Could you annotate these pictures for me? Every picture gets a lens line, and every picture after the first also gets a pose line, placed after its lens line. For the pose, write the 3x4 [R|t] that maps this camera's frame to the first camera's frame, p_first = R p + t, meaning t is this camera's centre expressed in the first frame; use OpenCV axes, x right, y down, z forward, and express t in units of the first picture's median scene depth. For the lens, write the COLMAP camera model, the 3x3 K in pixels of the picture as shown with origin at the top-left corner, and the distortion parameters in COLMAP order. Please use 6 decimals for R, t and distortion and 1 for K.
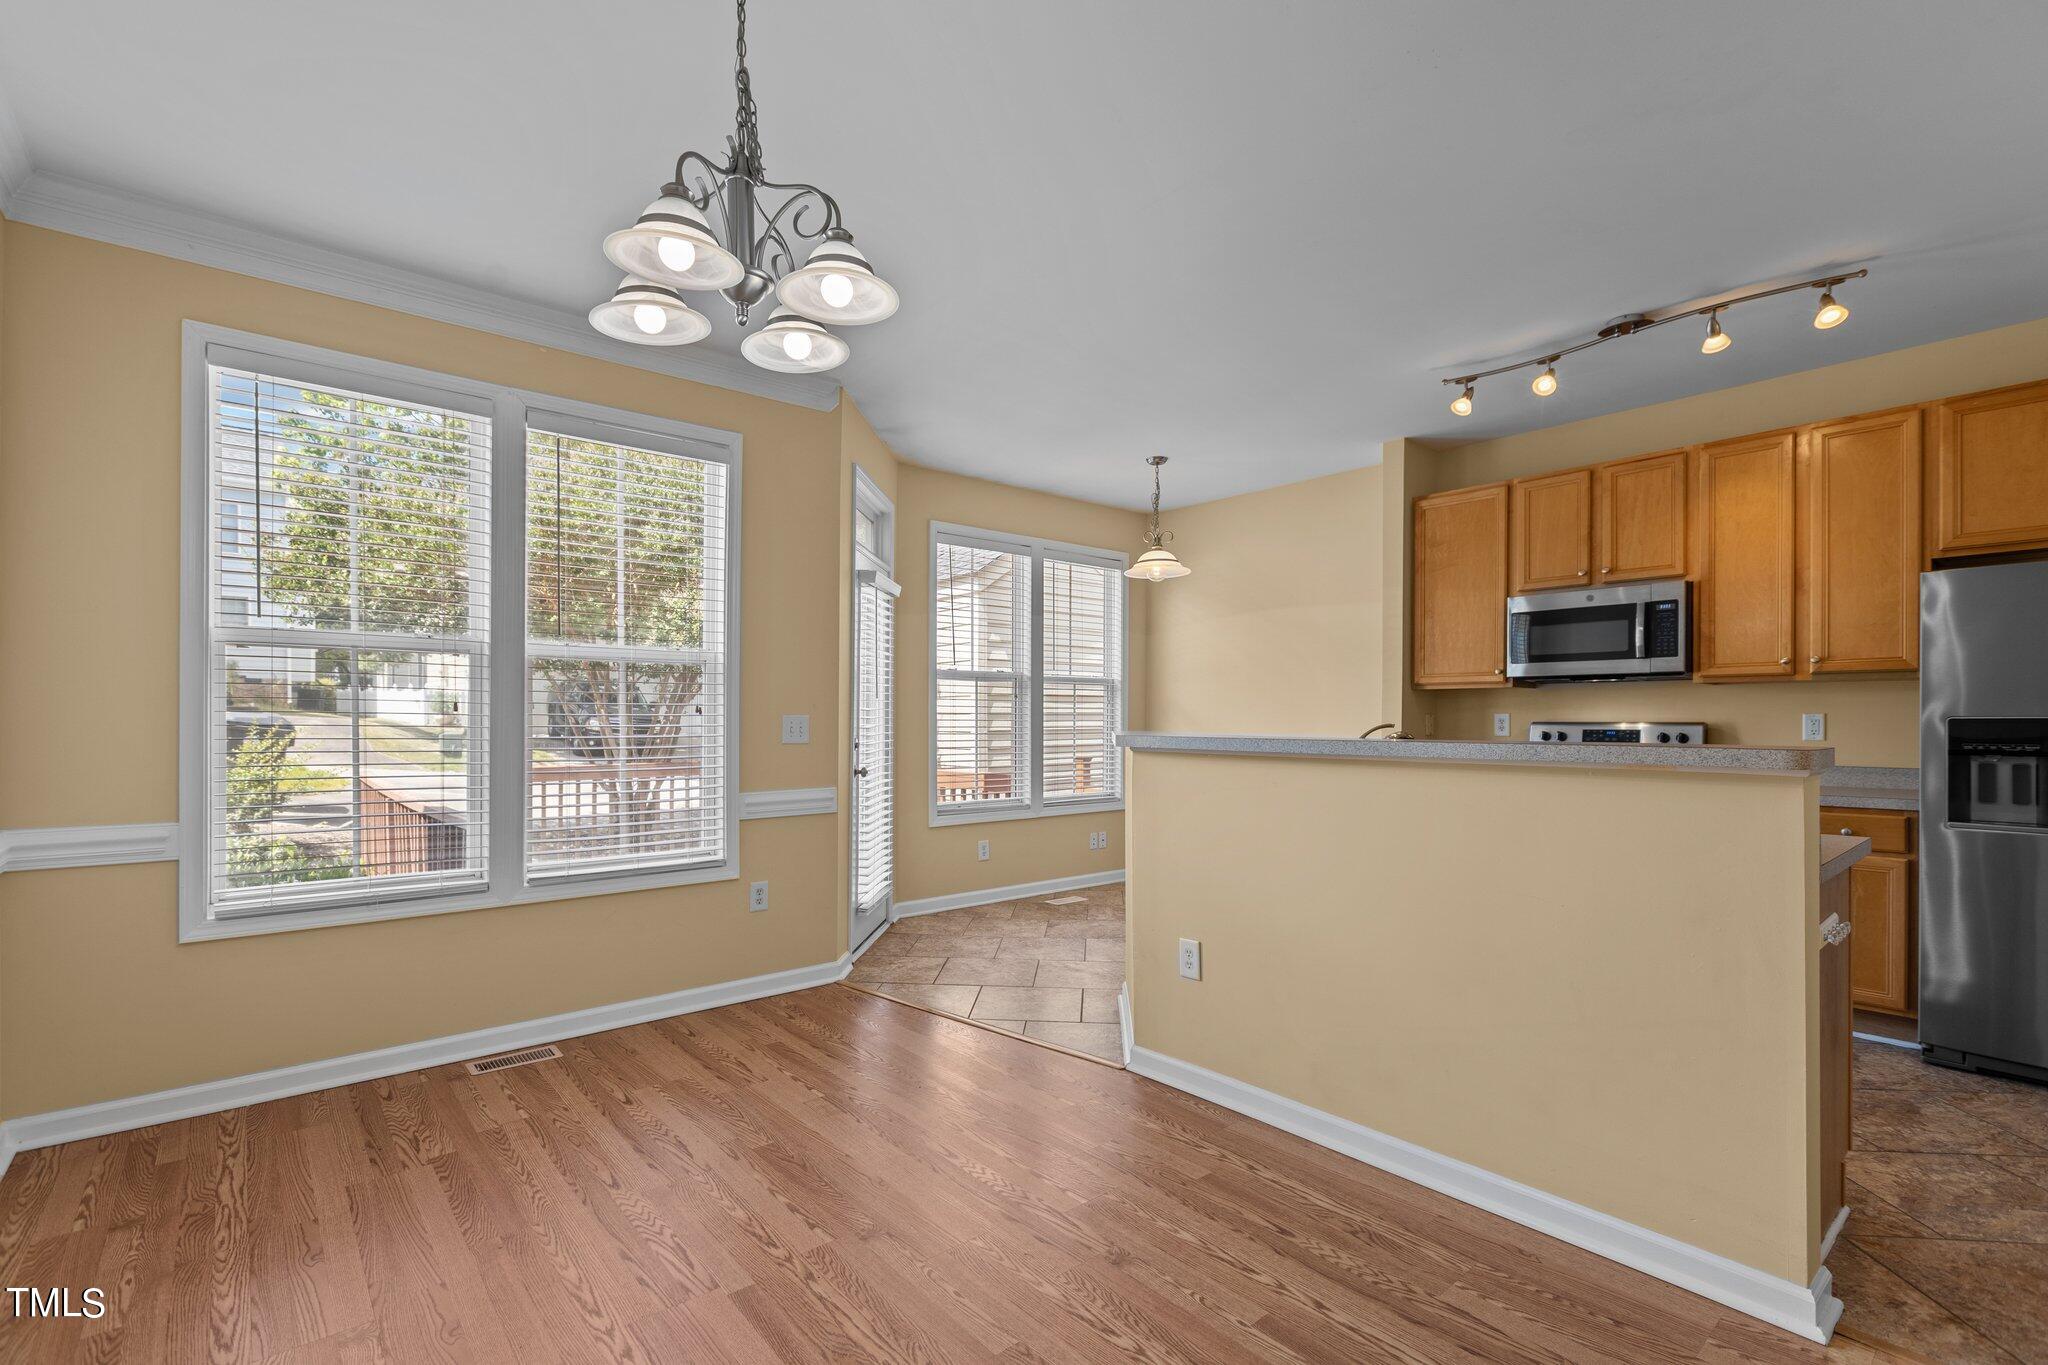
lens RADIAL K [[911.0, 0, 1031.7], [0, 911.0, 712.5], [0, 0, 1]] dist [0.001661, -0.001329]
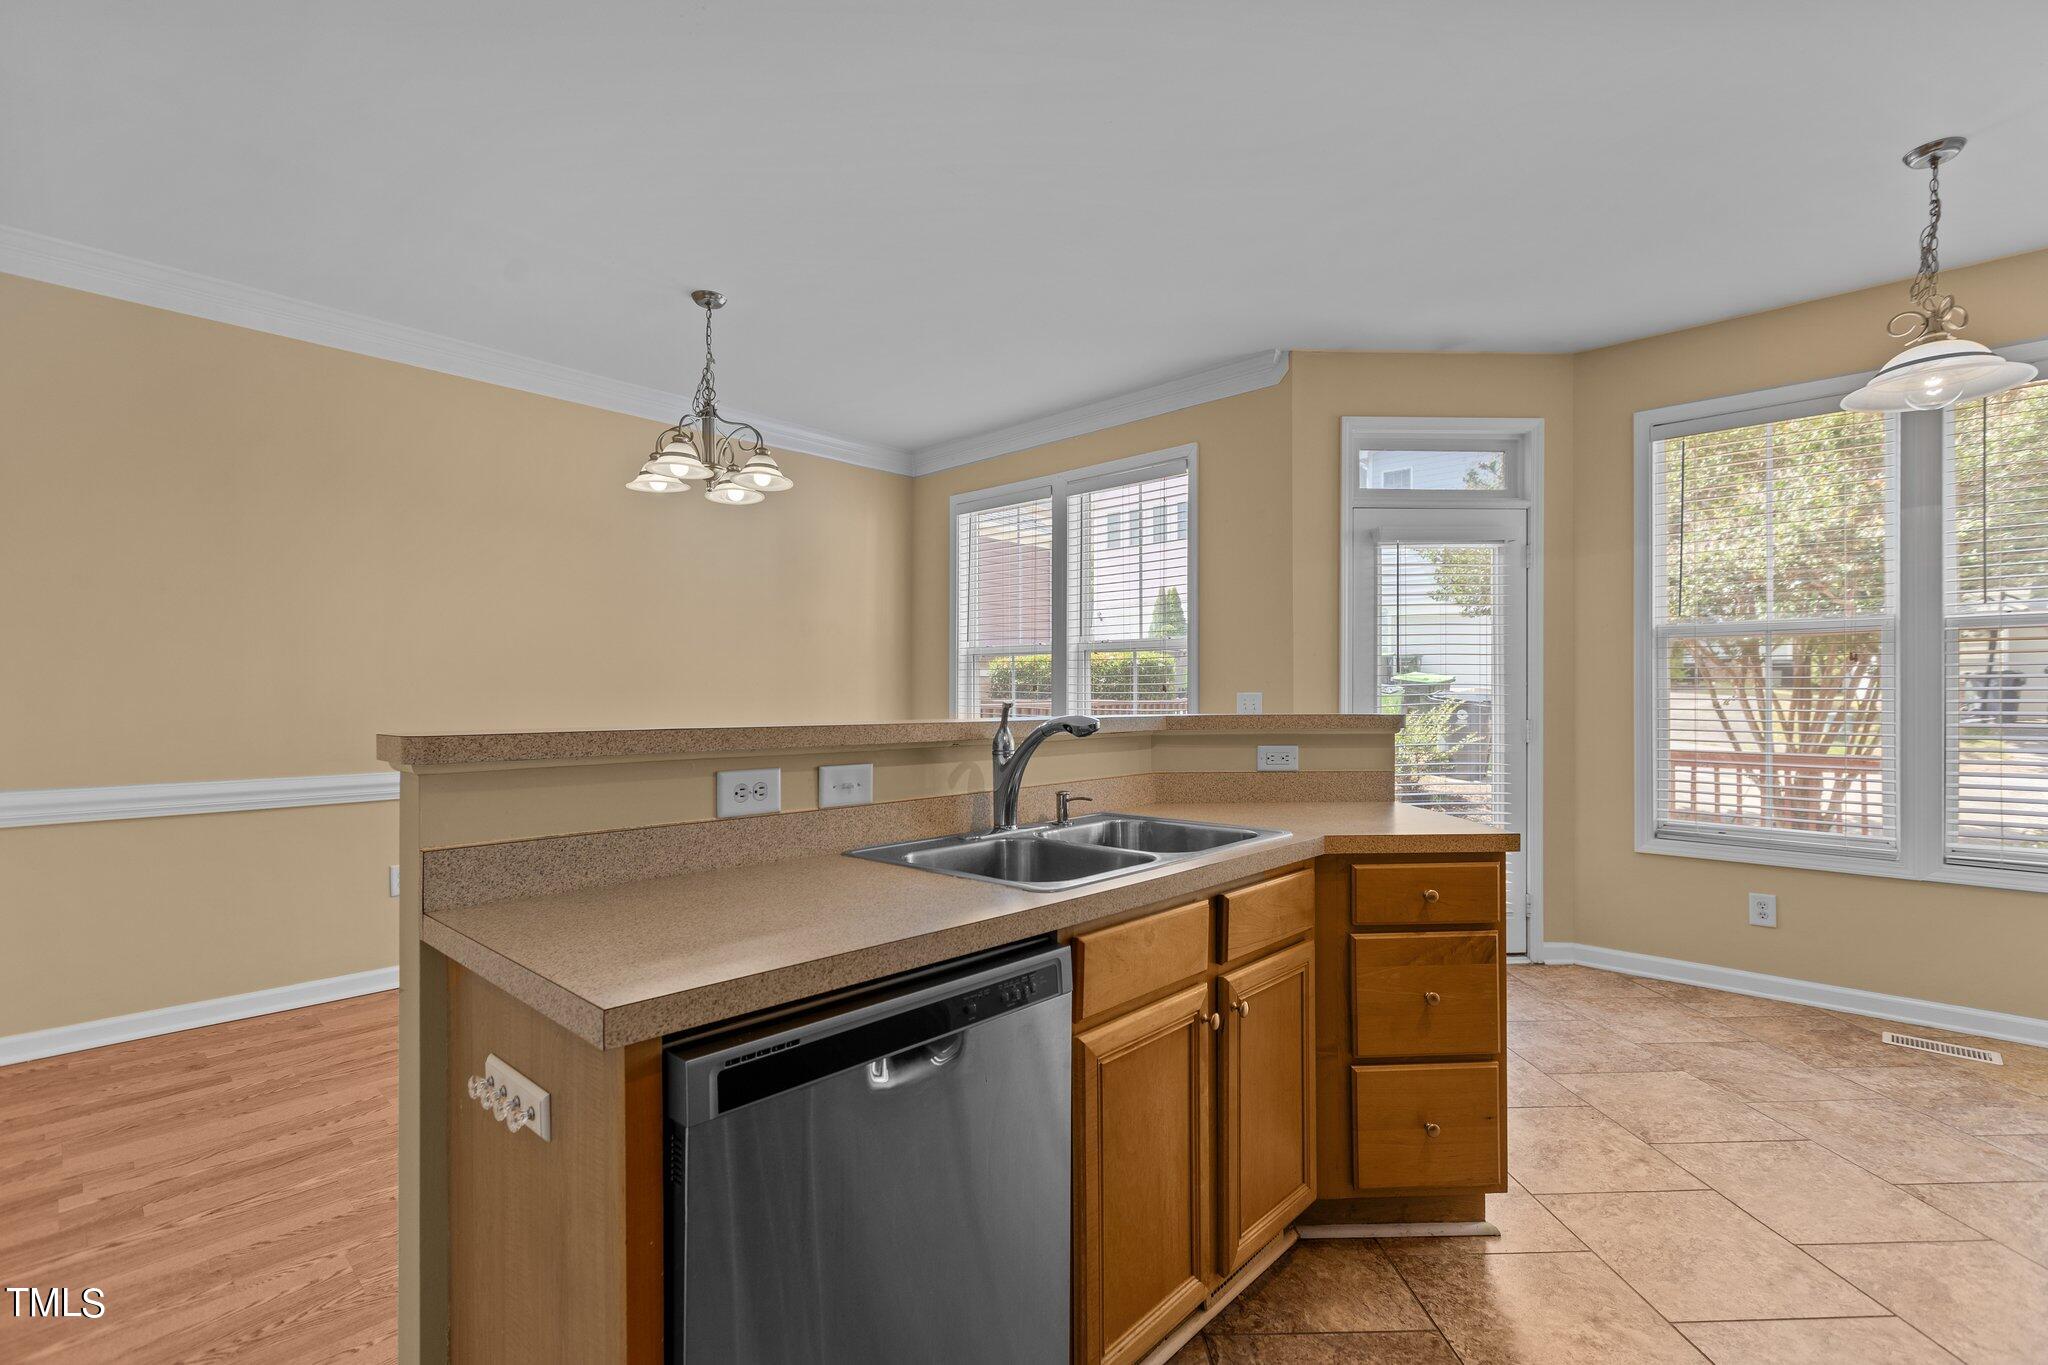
lens RADIAL K [[911.0, 0, 1023.8], [0, 911.0, 692.6], [0, 0, 1]] dist [0.001661, -0.001329]
pose [[0.111417, -0.001555, -0.993773, 0.764300], [0.001846, 0.999997, -0.001358, 0.004652], [0.993772, -0.001683, 0.111420, 0.653606]]
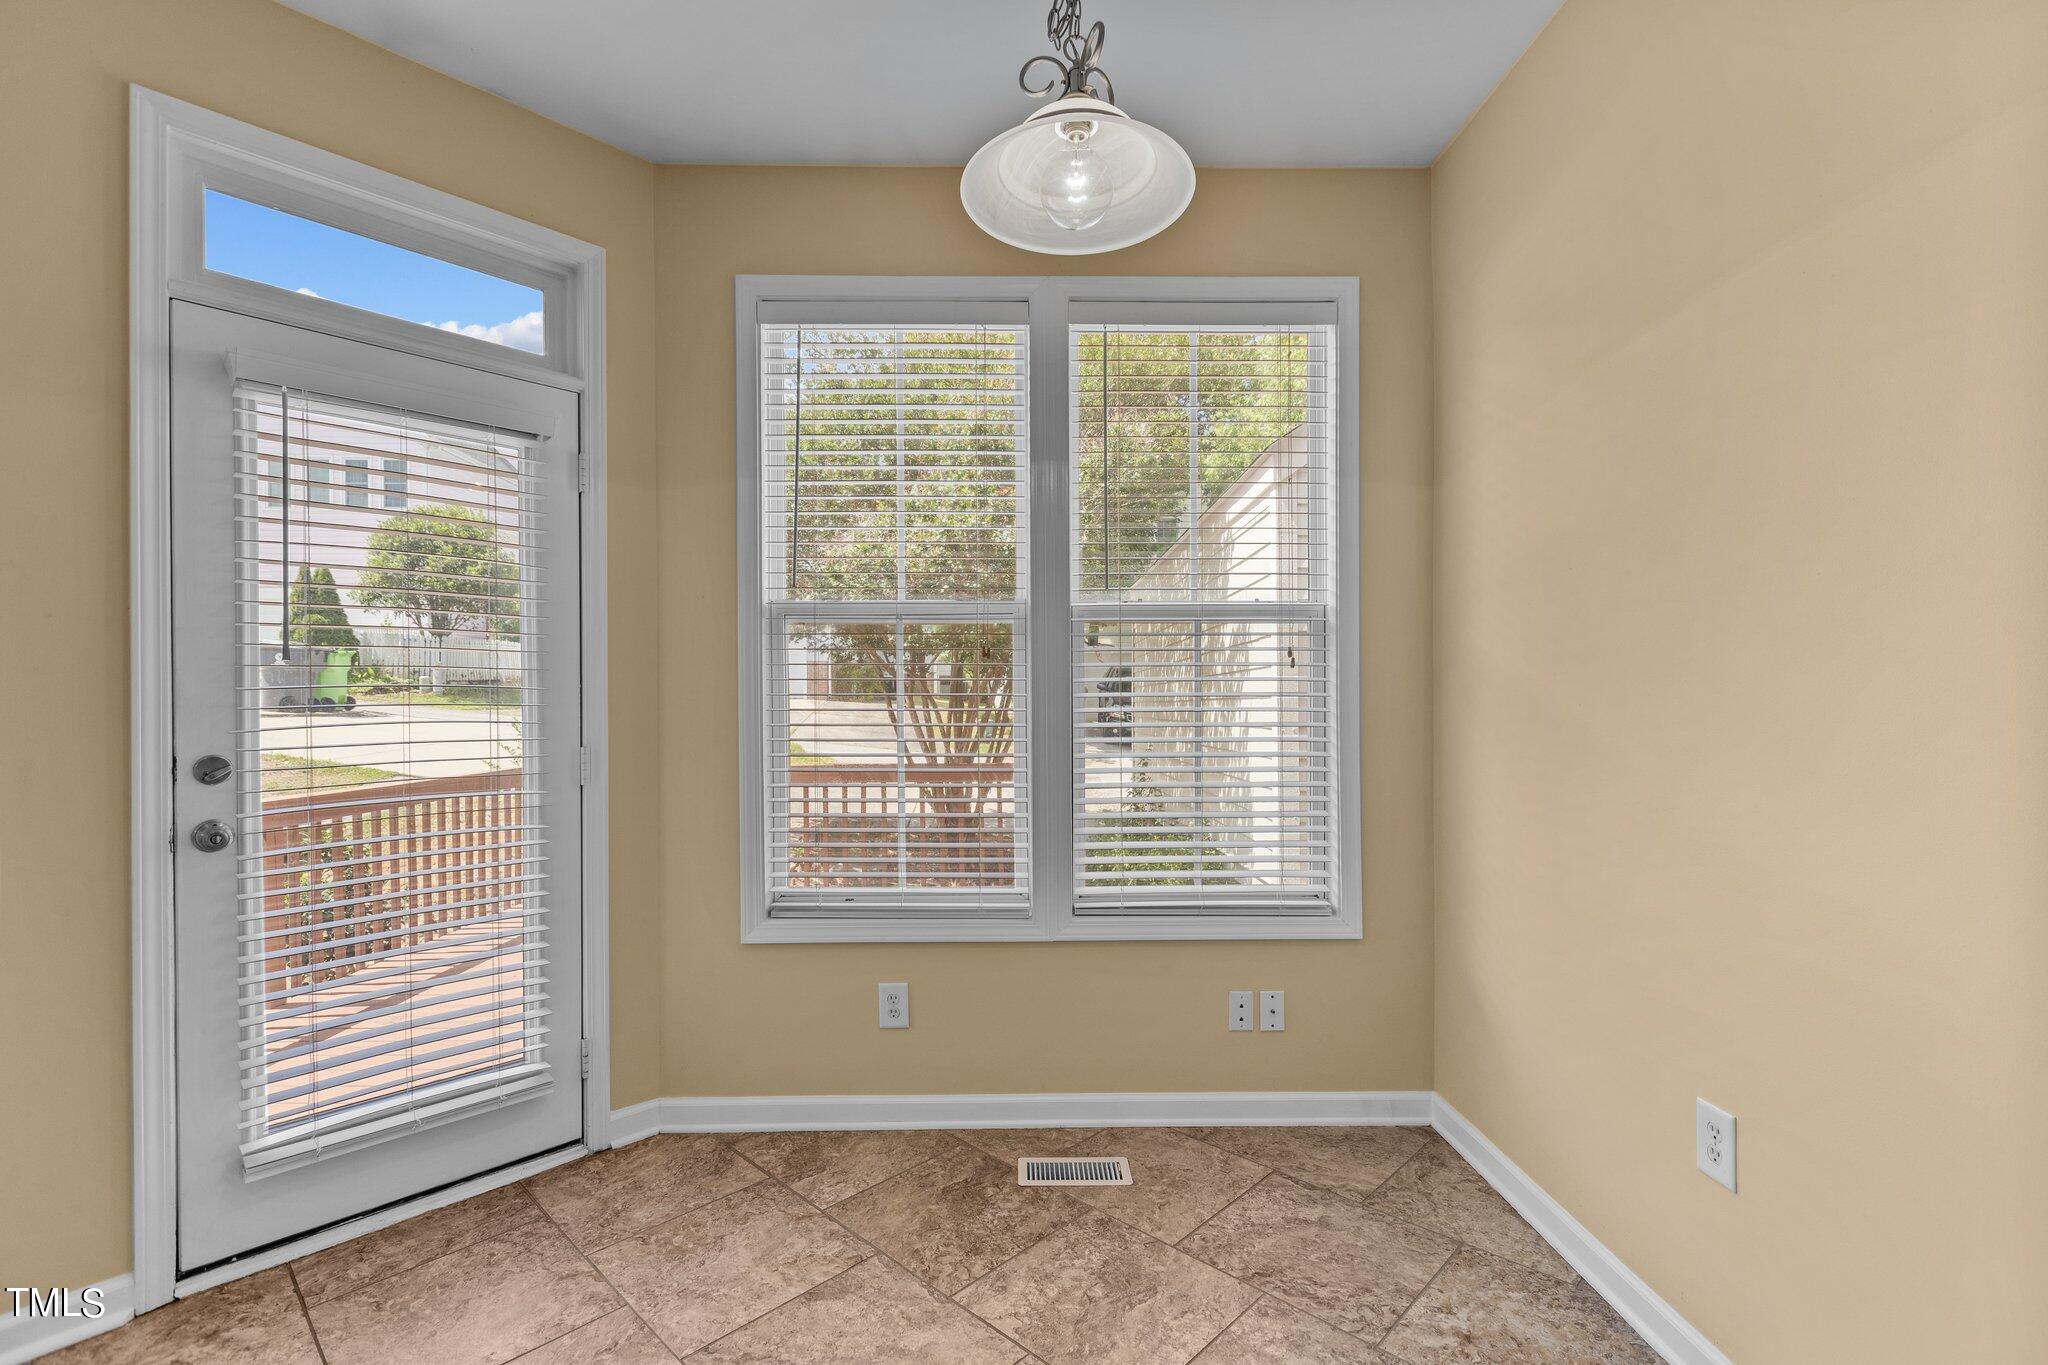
lens RADIAL K [[911.0, 0, 1027.9], [0, 911.0, 704.0], [0, 0, 1]] dist [0.001661, -0.001329]
pose [[0.774878, -0.006780, -0.632075, 0.418891], [0.007561, 0.999970, -0.001457, 0.009498], [0.632066, -0.003650, 0.774906, 1.055780]]
